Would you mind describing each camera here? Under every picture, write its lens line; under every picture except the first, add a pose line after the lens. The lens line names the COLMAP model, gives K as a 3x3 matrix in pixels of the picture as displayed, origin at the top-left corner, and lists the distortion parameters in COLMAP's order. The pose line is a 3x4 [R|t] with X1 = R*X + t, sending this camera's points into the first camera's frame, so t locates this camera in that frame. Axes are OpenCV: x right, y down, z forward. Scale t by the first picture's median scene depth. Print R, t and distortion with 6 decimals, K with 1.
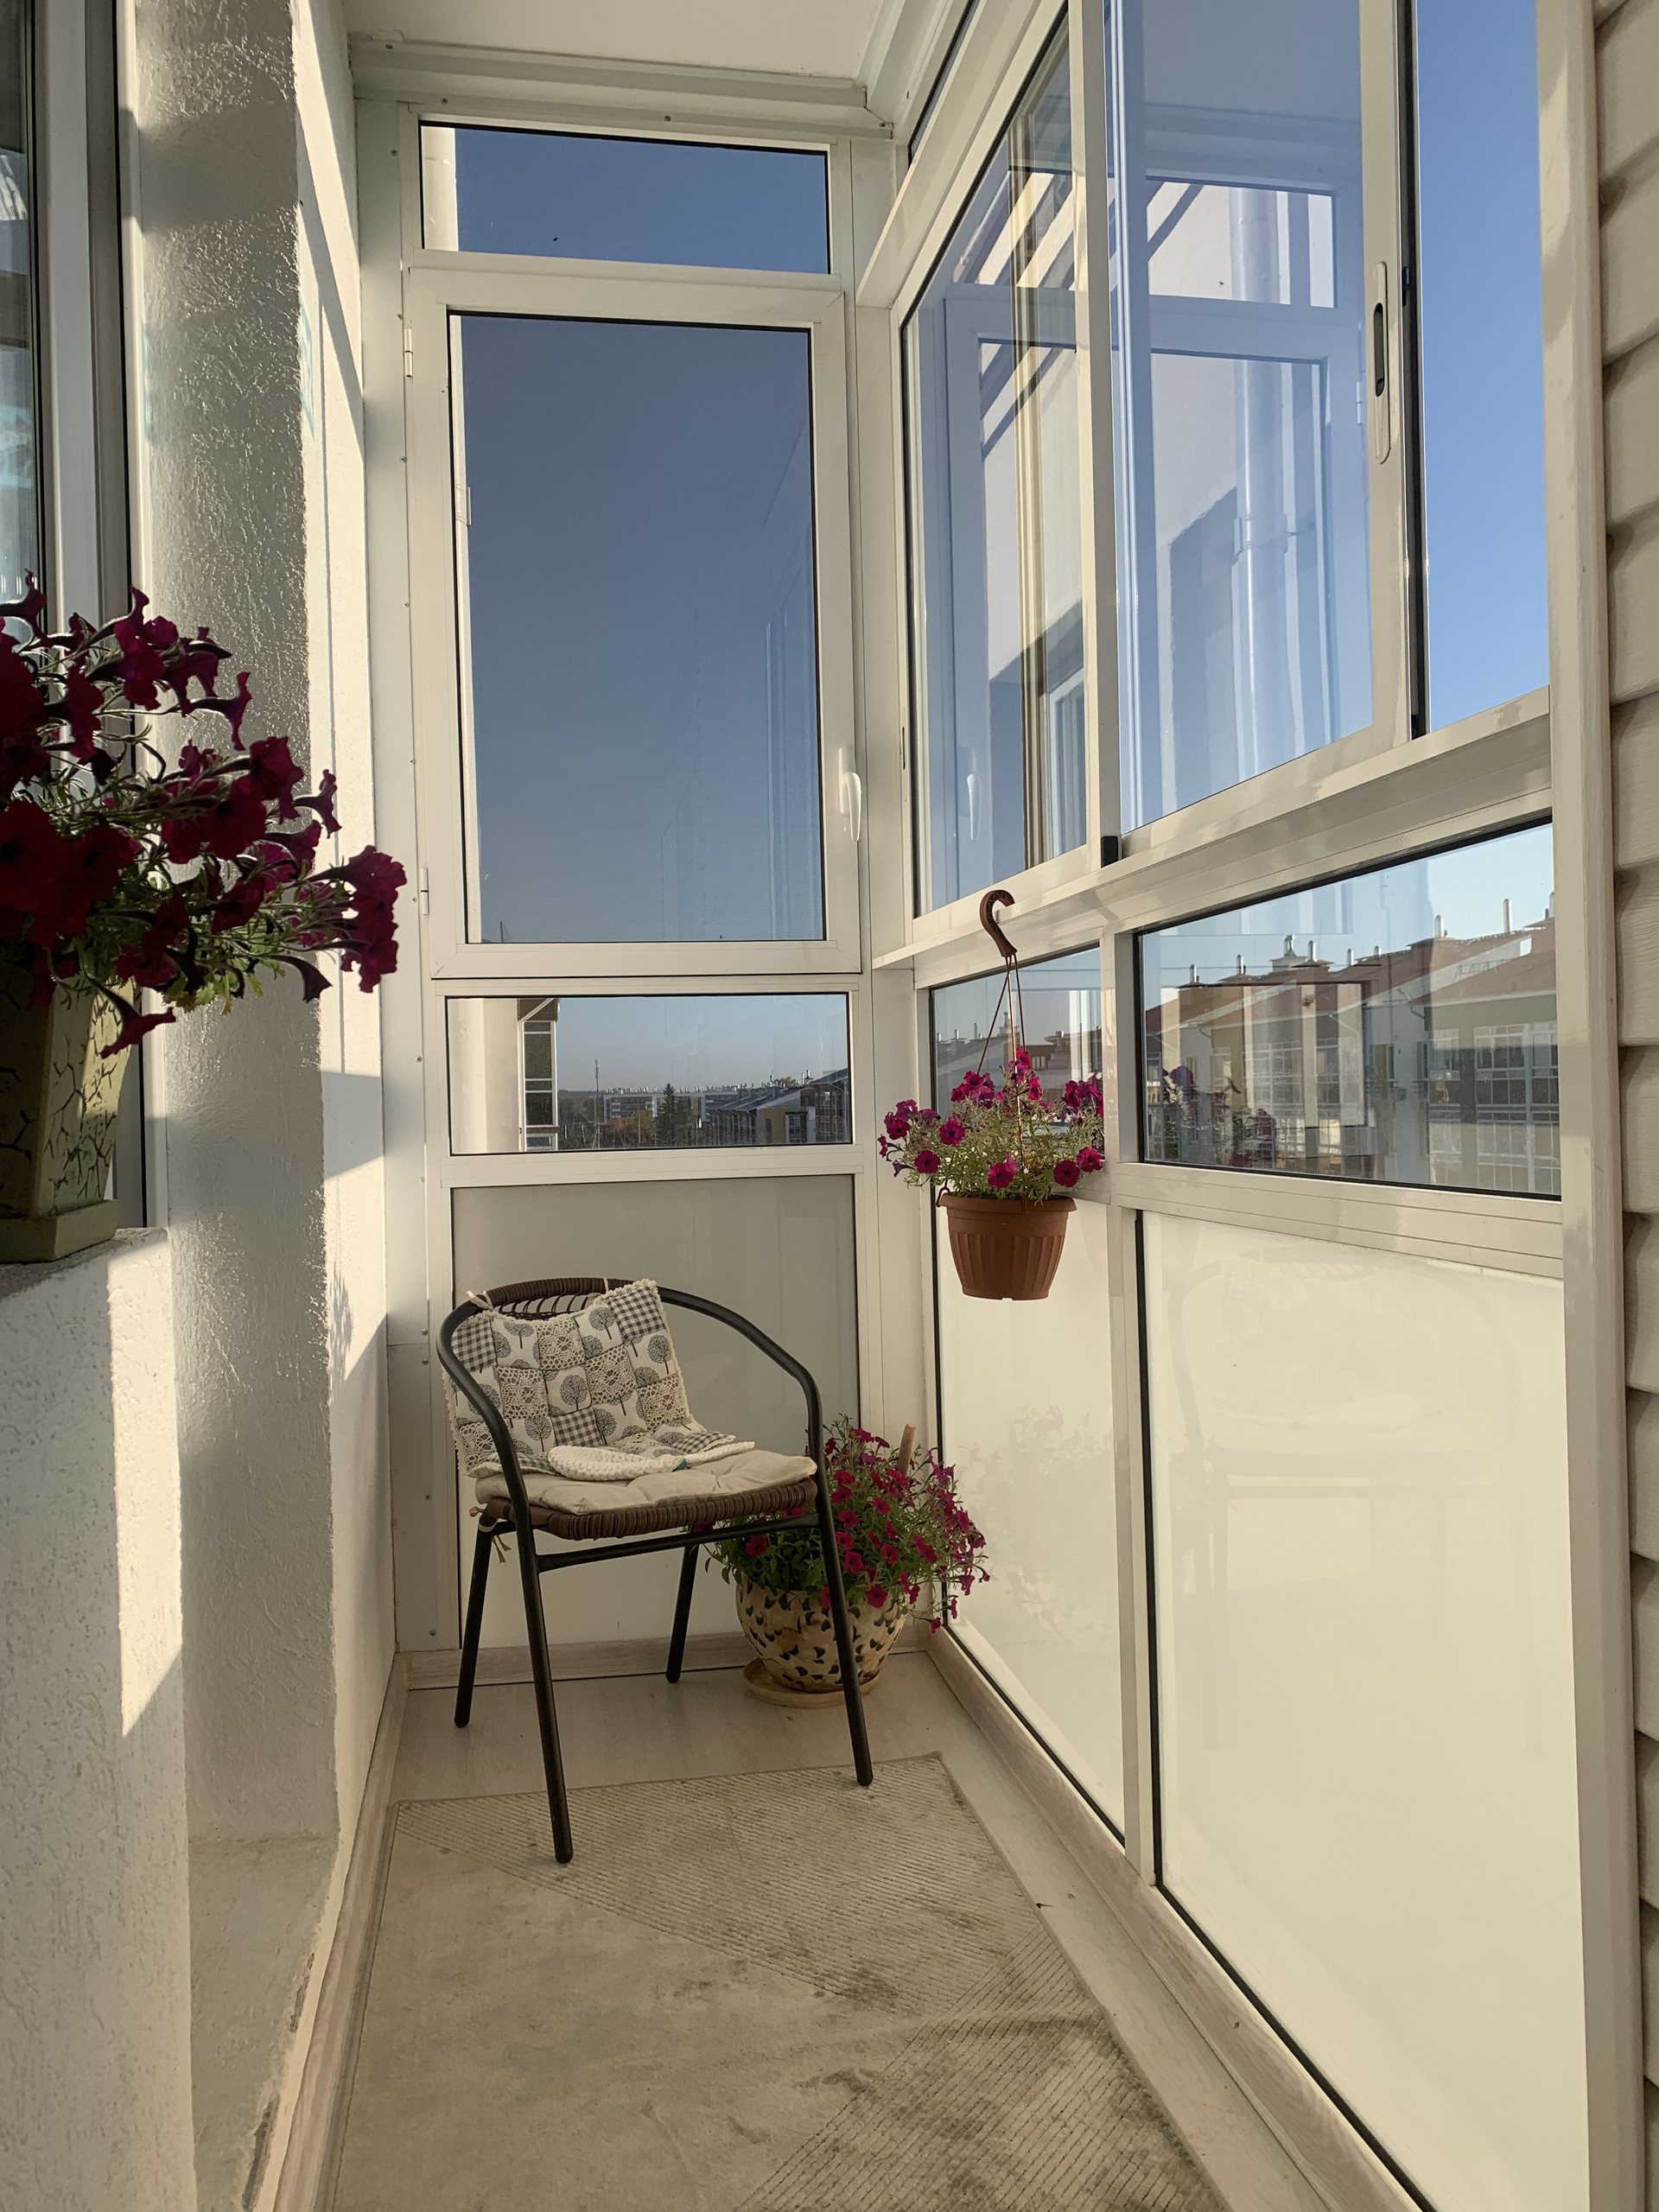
lens RADIAL K [[1699.7, 0, 832.2], [0, 1699.7, 1081.7], [0, 0, 1]] dist [0.043930, -0.022316]
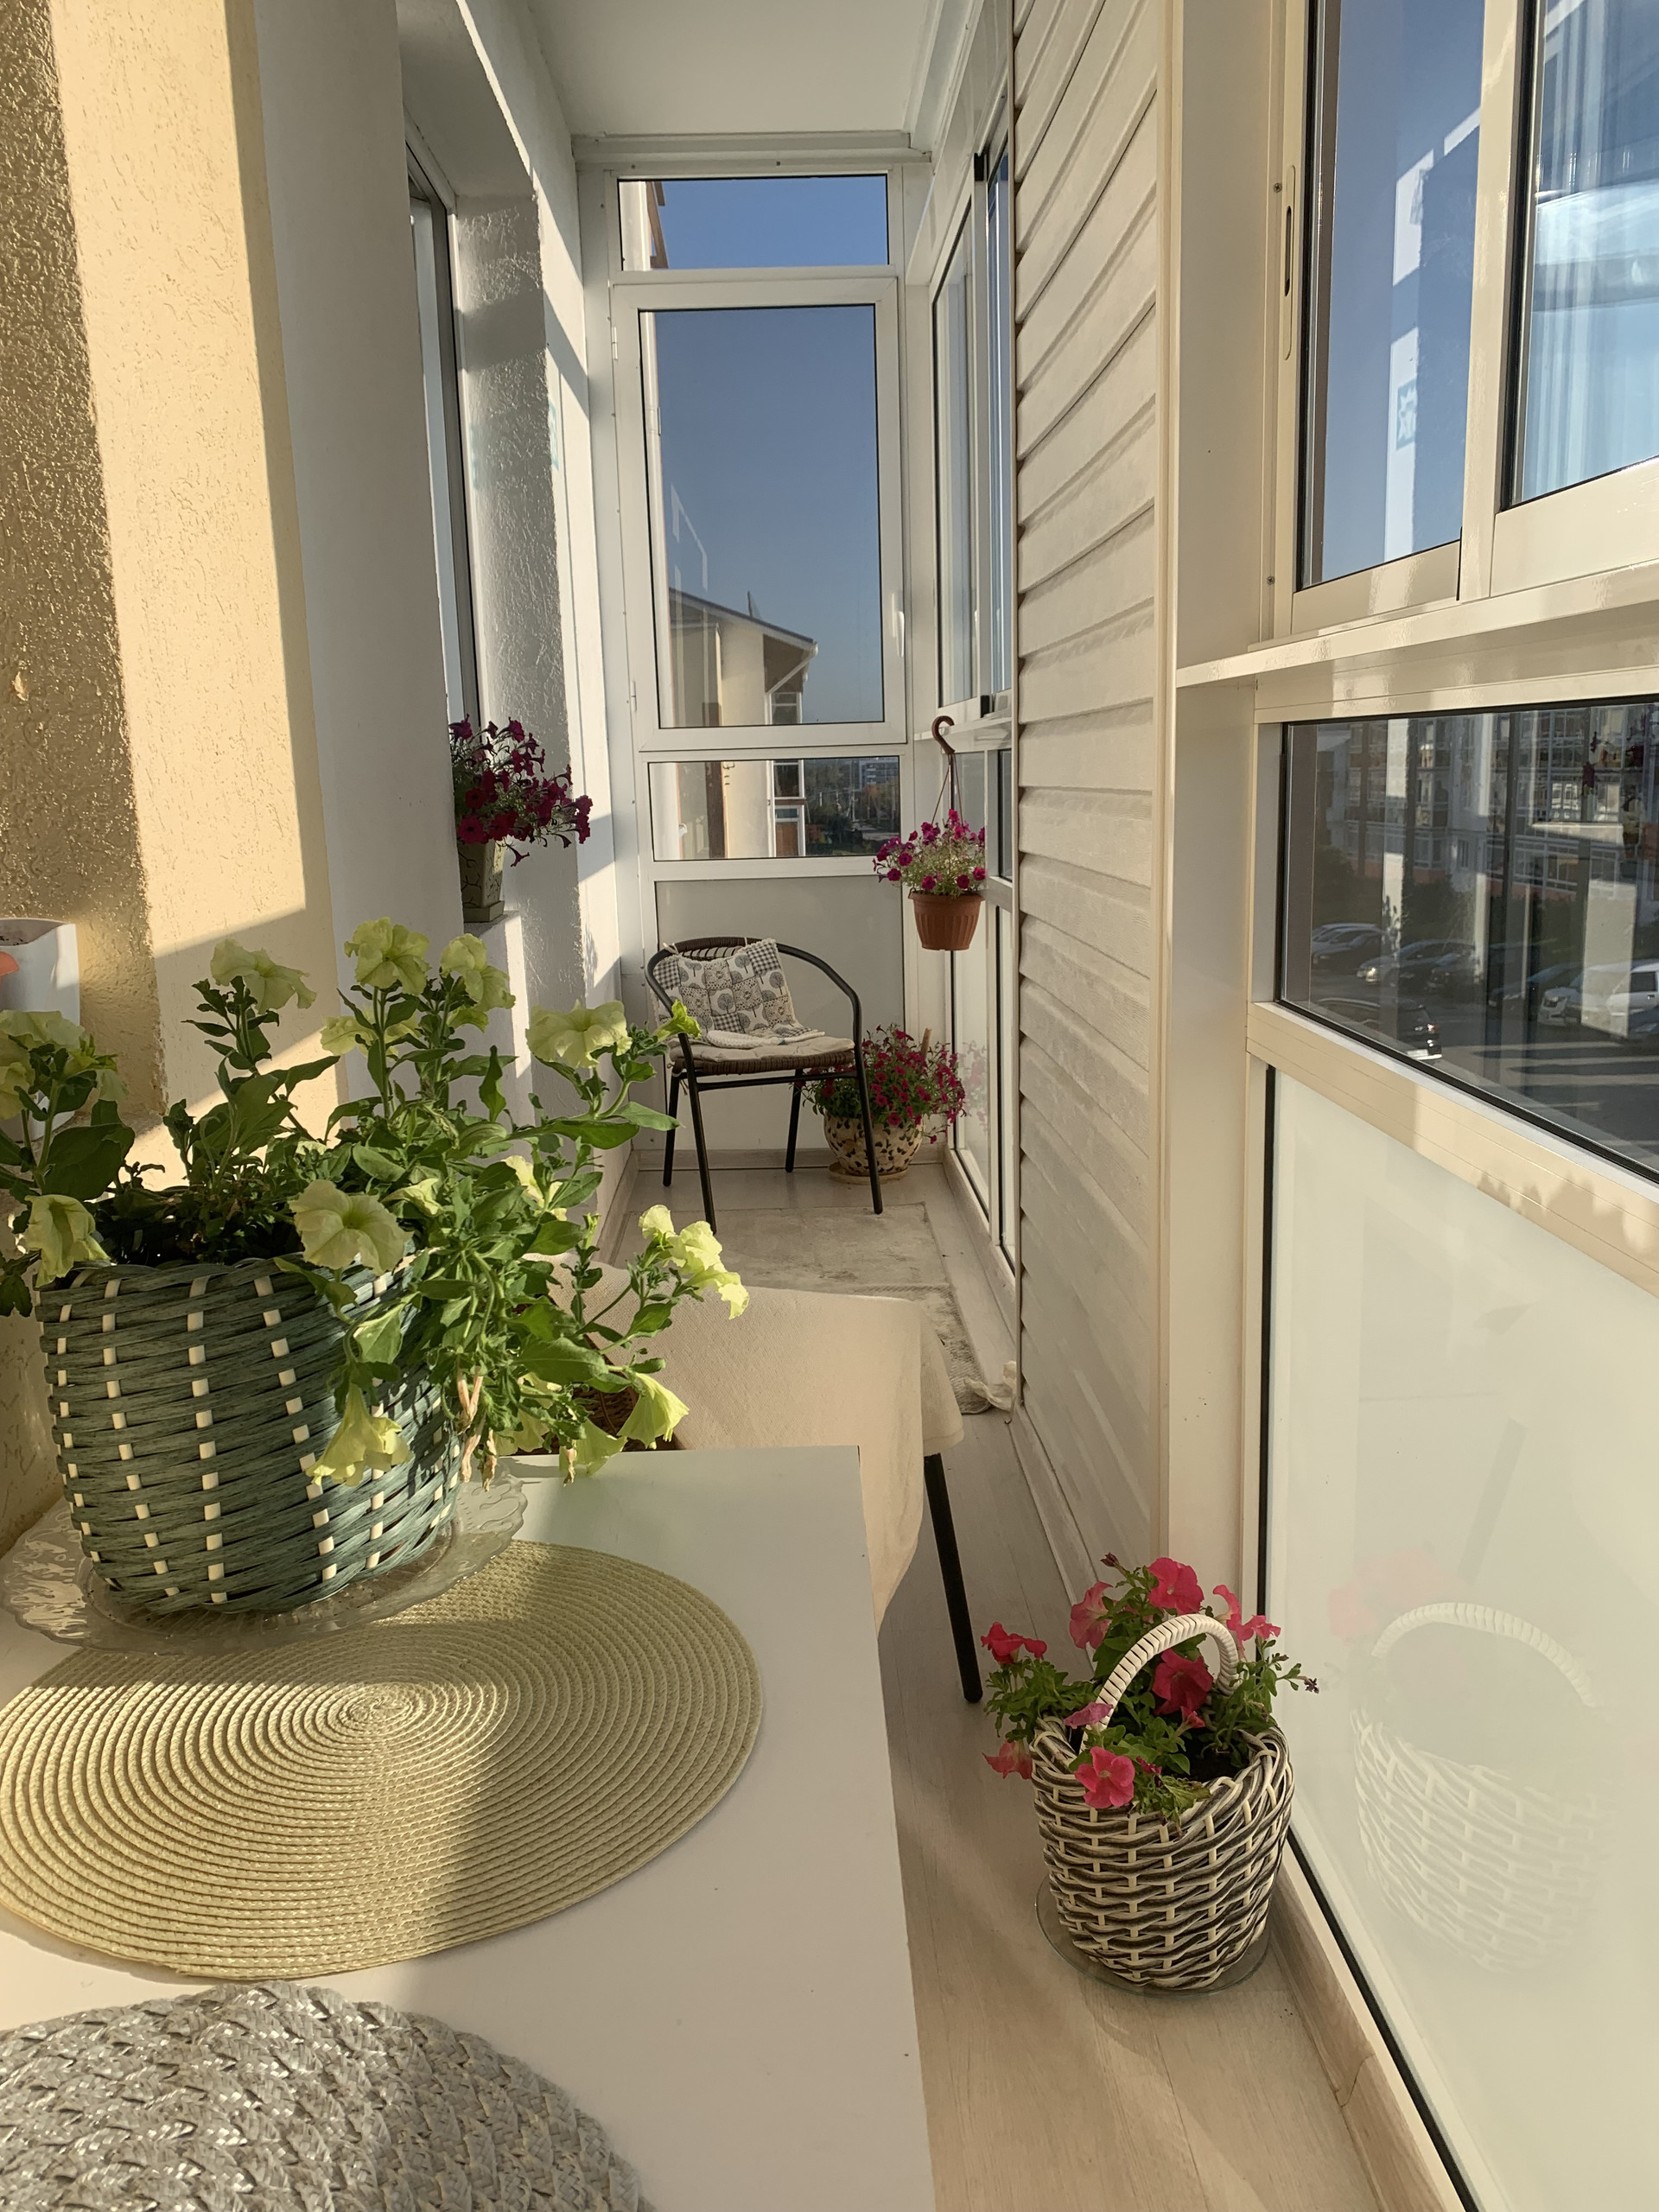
lens RADIAL K [[1699.7, 0, 837.5], [0, 1699.7, 1113.7], [0, 0, 1]] dist [0.043930, -0.022316]
pose [[0.989132, 0.027800, -0.144376, 0.212437], [0.003321, 0.977487, 0.210968, -0.070243], [0.146990, -0.209155, 0.966772, -0.668758]]
